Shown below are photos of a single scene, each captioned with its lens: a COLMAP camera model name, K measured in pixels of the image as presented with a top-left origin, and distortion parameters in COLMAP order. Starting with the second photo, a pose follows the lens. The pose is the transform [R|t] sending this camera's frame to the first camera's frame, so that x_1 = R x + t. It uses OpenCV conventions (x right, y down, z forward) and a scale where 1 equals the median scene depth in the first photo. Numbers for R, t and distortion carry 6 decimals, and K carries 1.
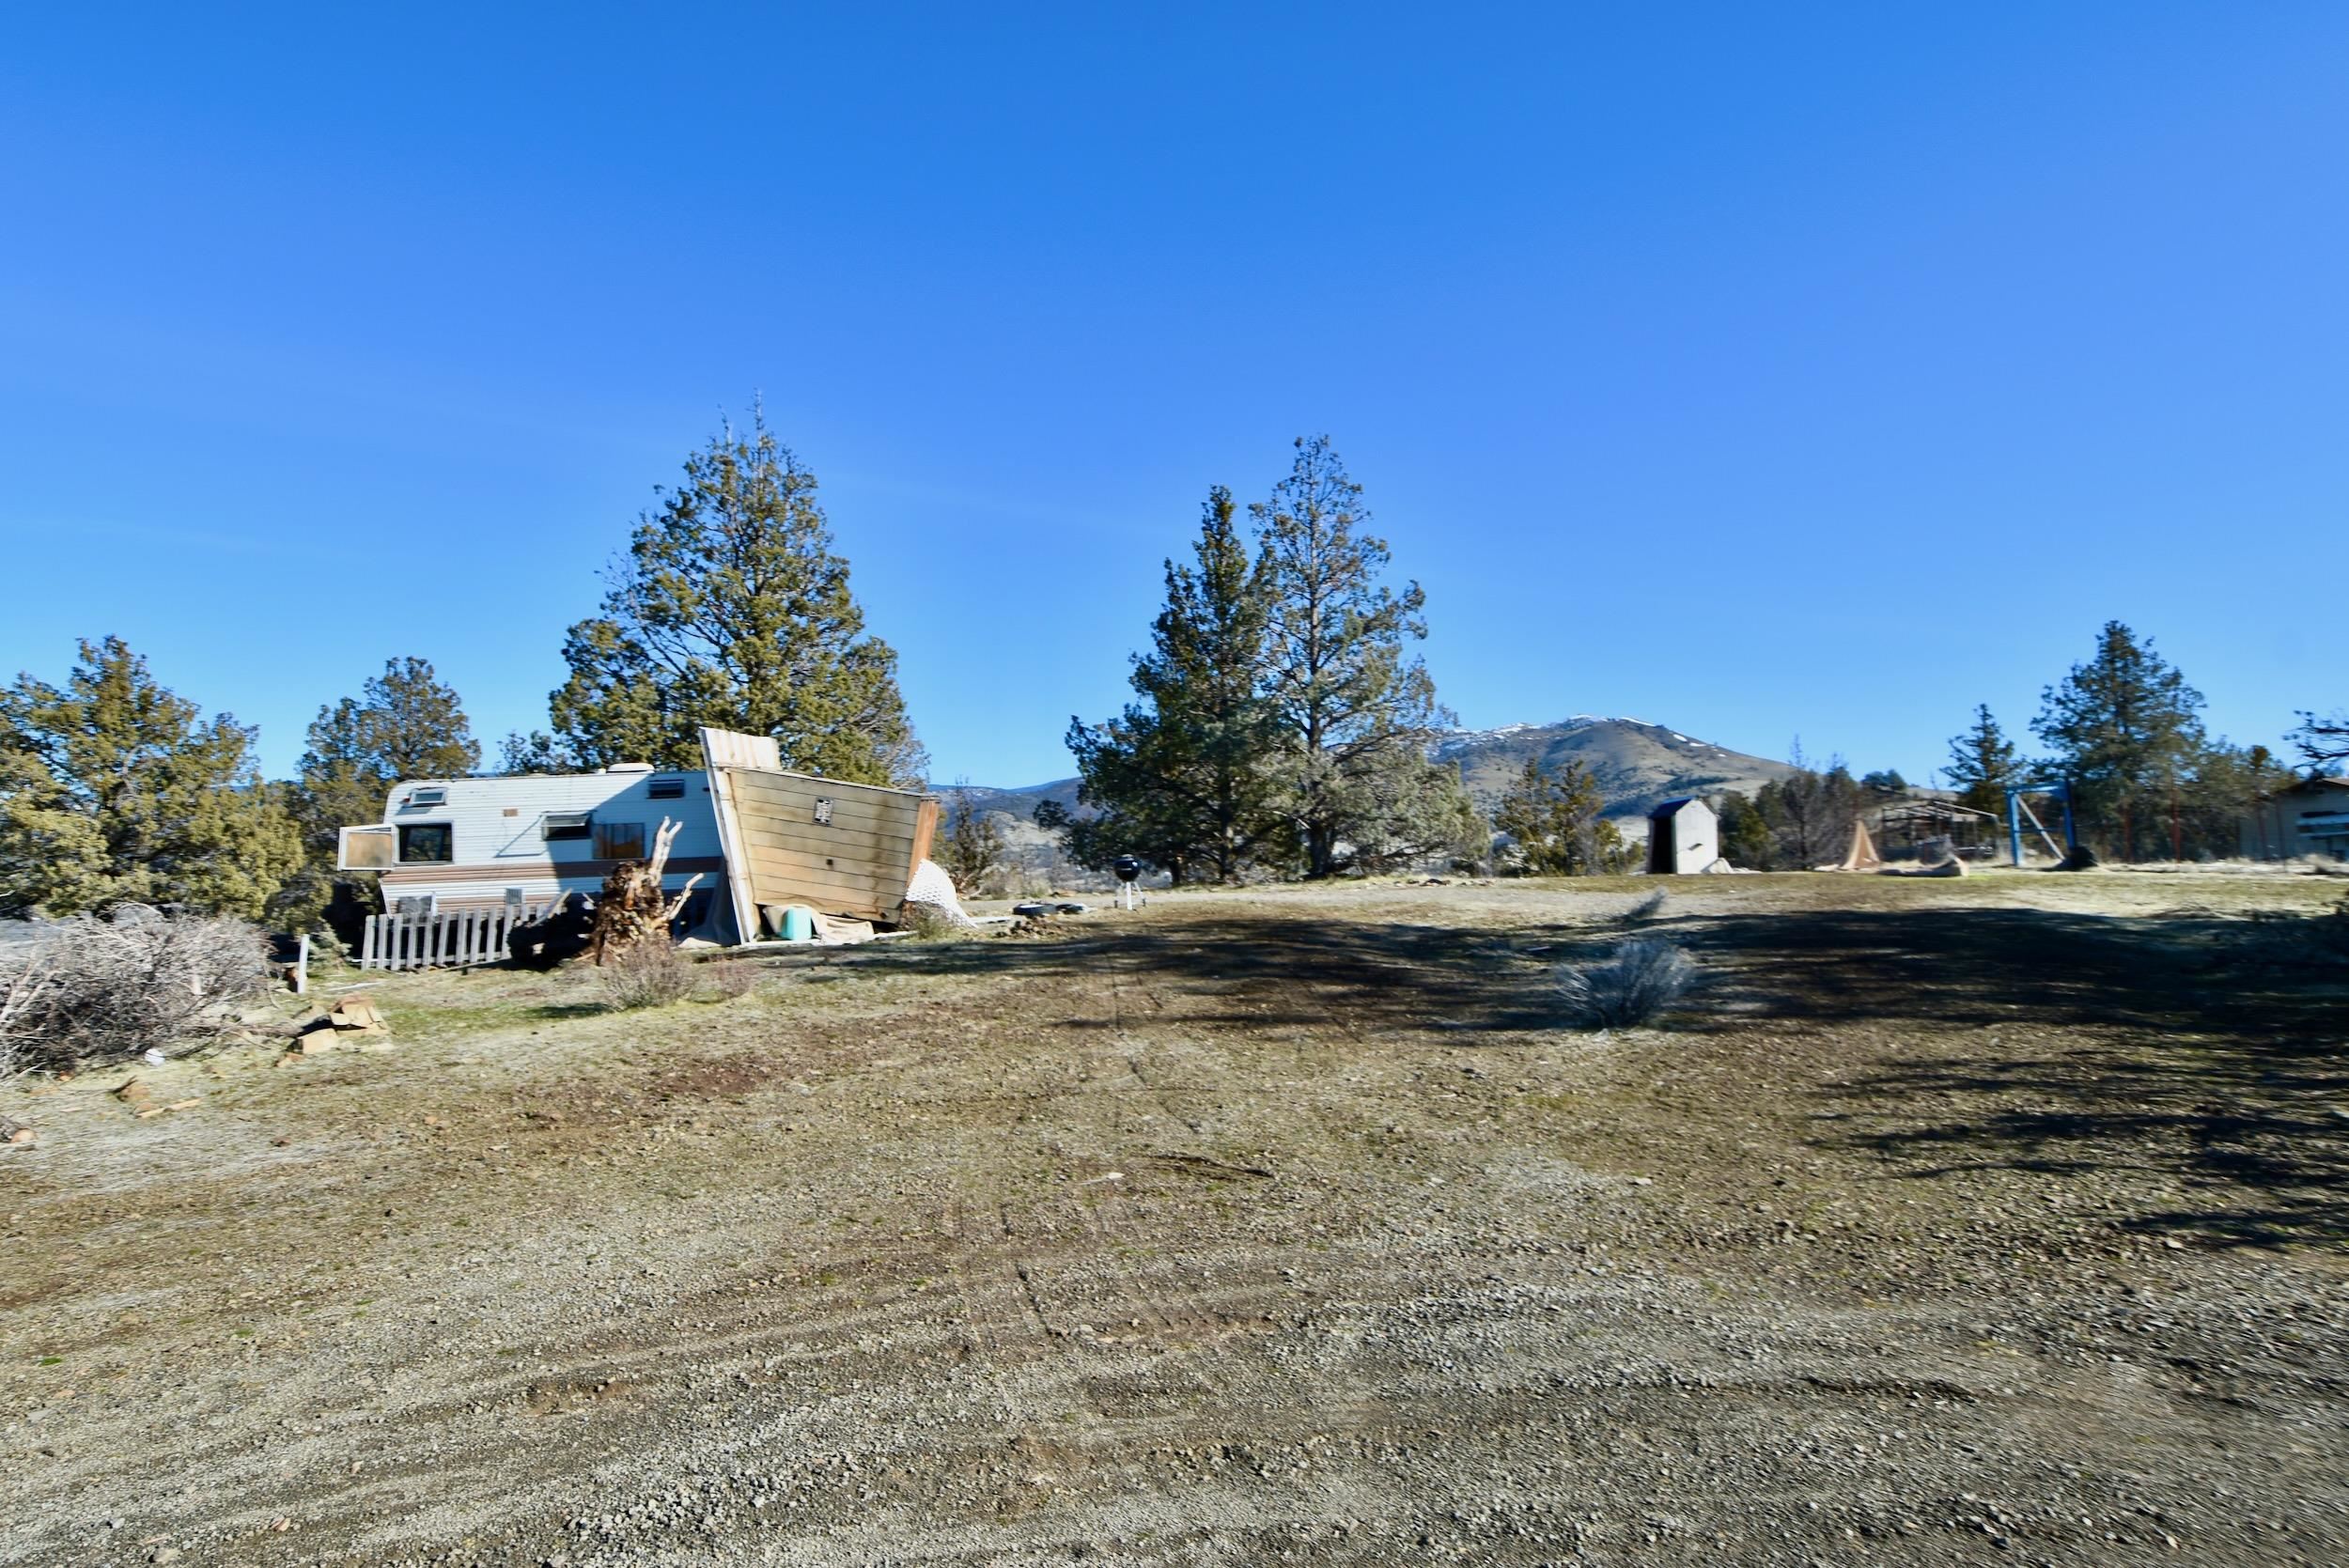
lens RADIAL K [[1250.4, 0, 1162.8], [0, 1250.4, 797.2], [0, 0, 1]] dist [0.000714, -0.009267]
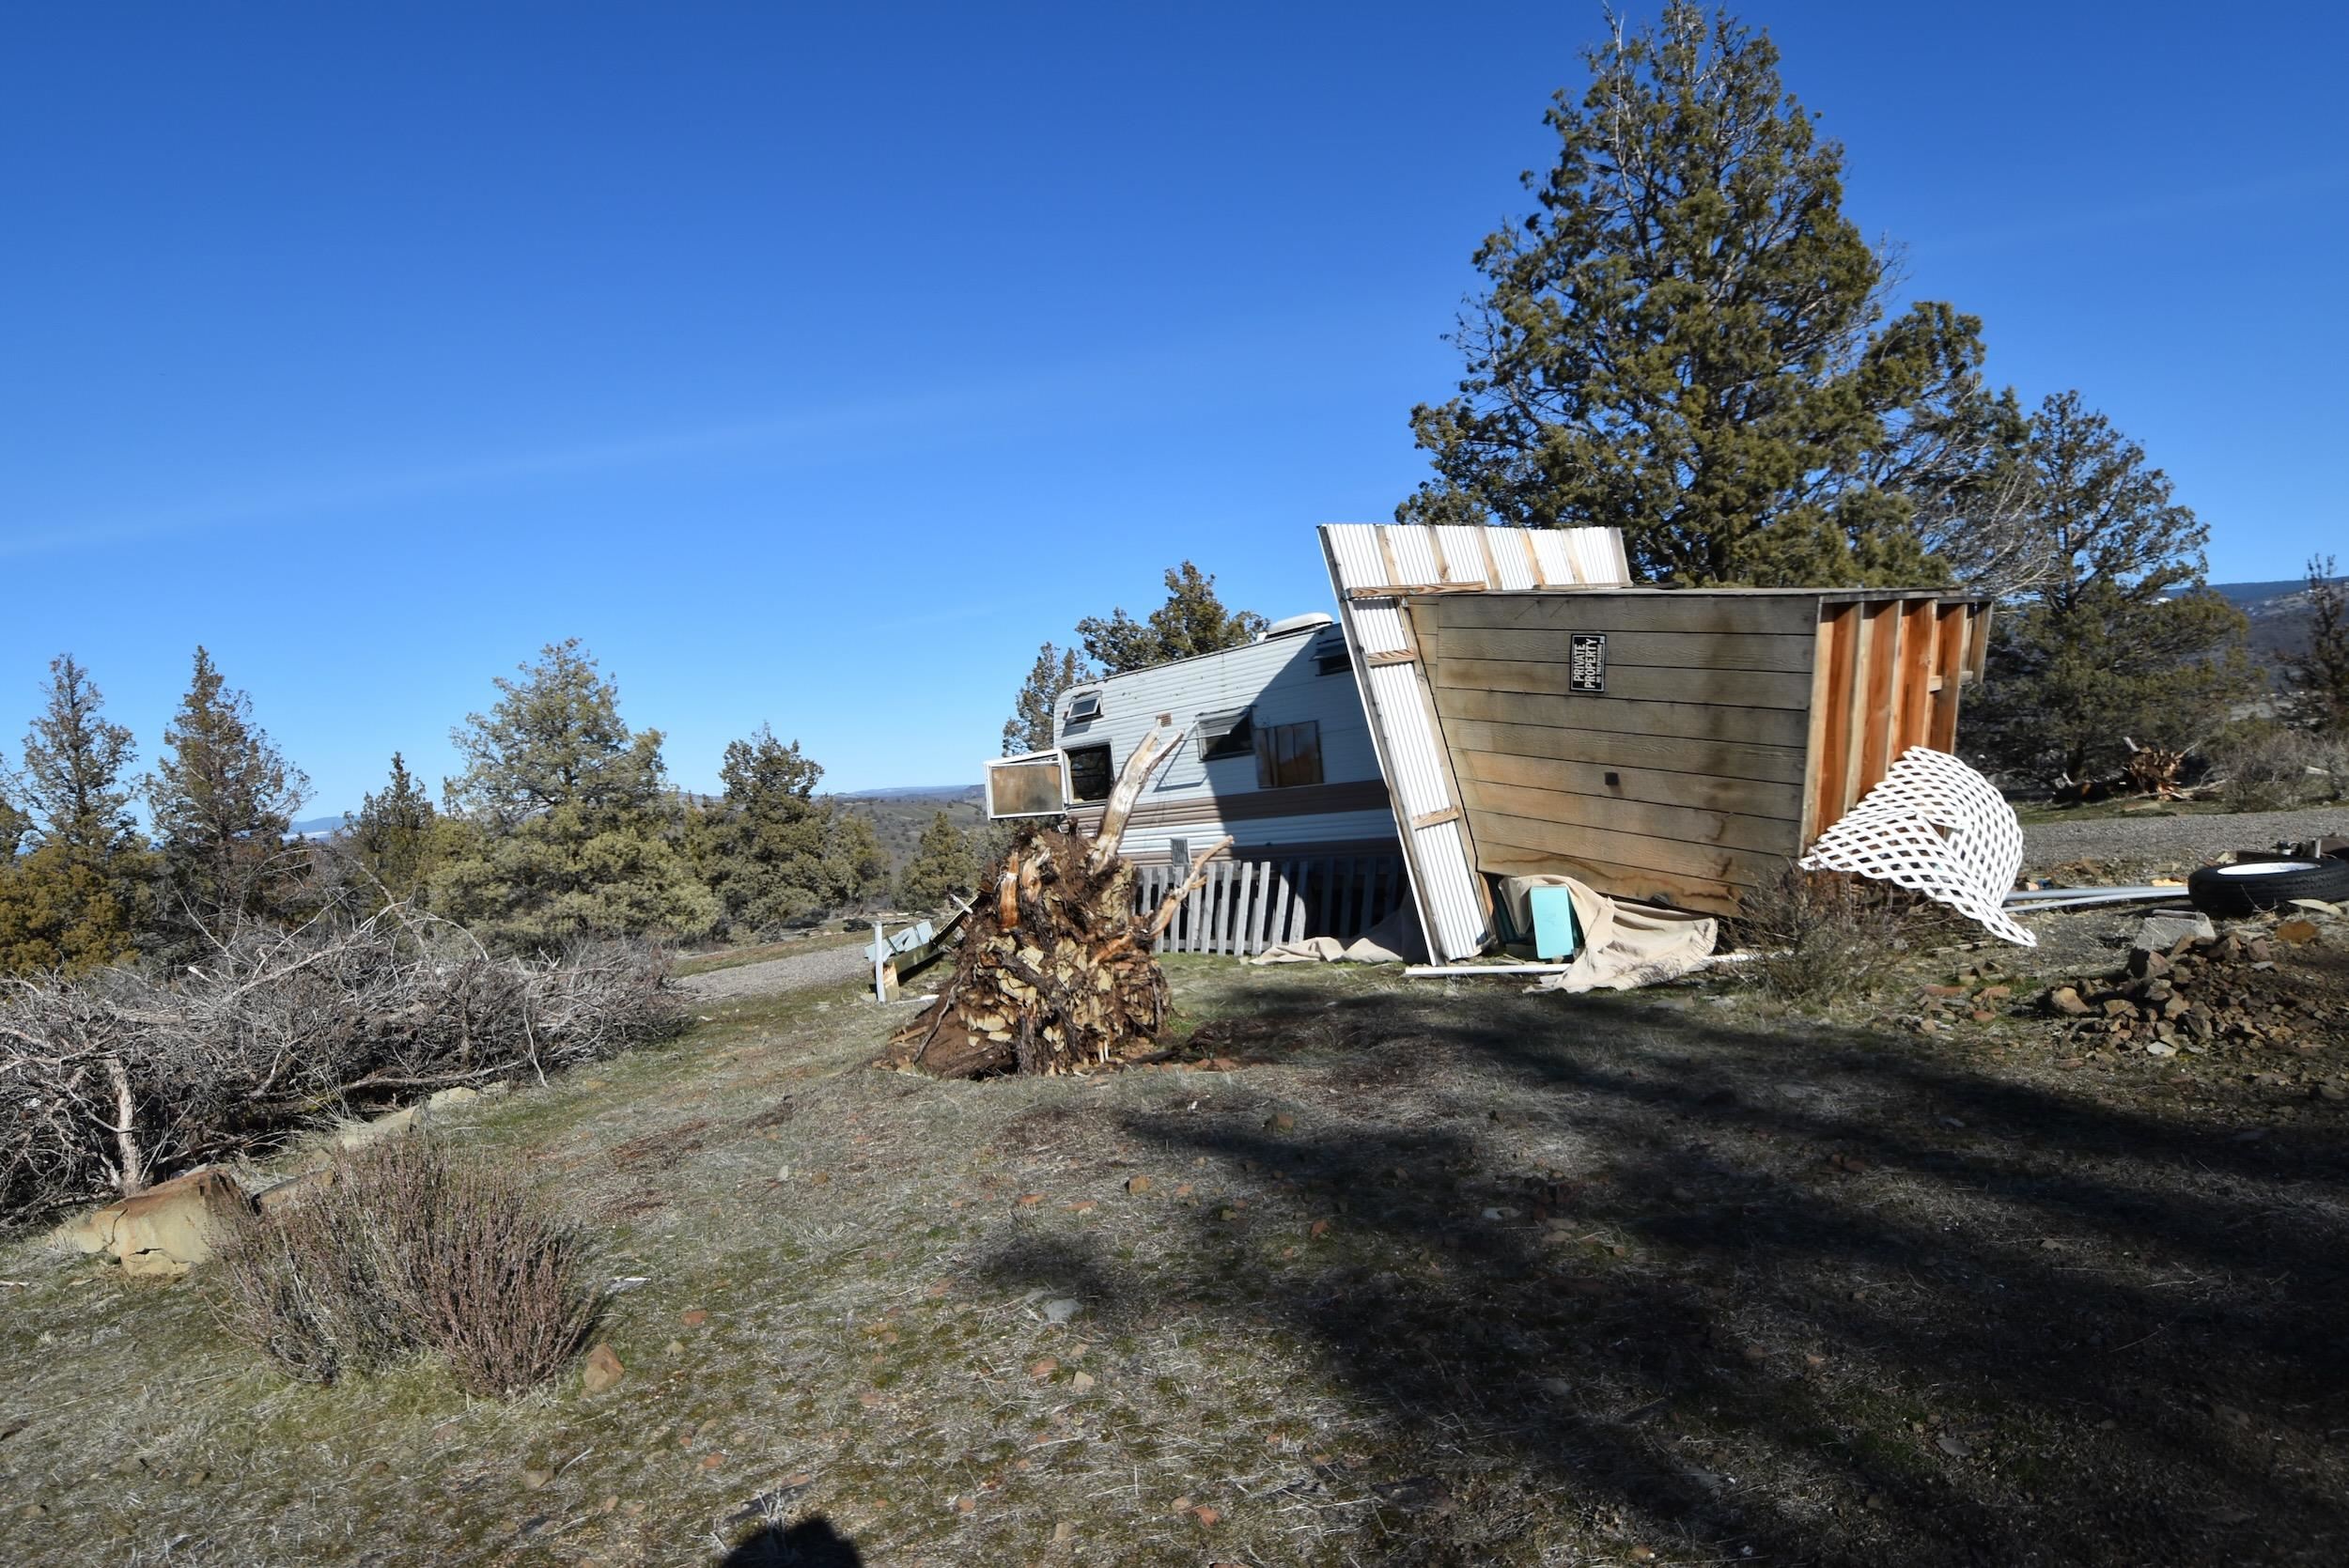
lens RADIAL K [[1250.4, 0, 1164.1], [0, 1250.4, 790.7], [0, 0, 1]] dist [0.000714, -0.009267]
pose [[0.593313, -0.028667, -0.804461, -0.008451], [0.114586, 0.992197, 0.049153, 0.014563], [0.796774, -0.121343, 0.591968, 0.537641]]
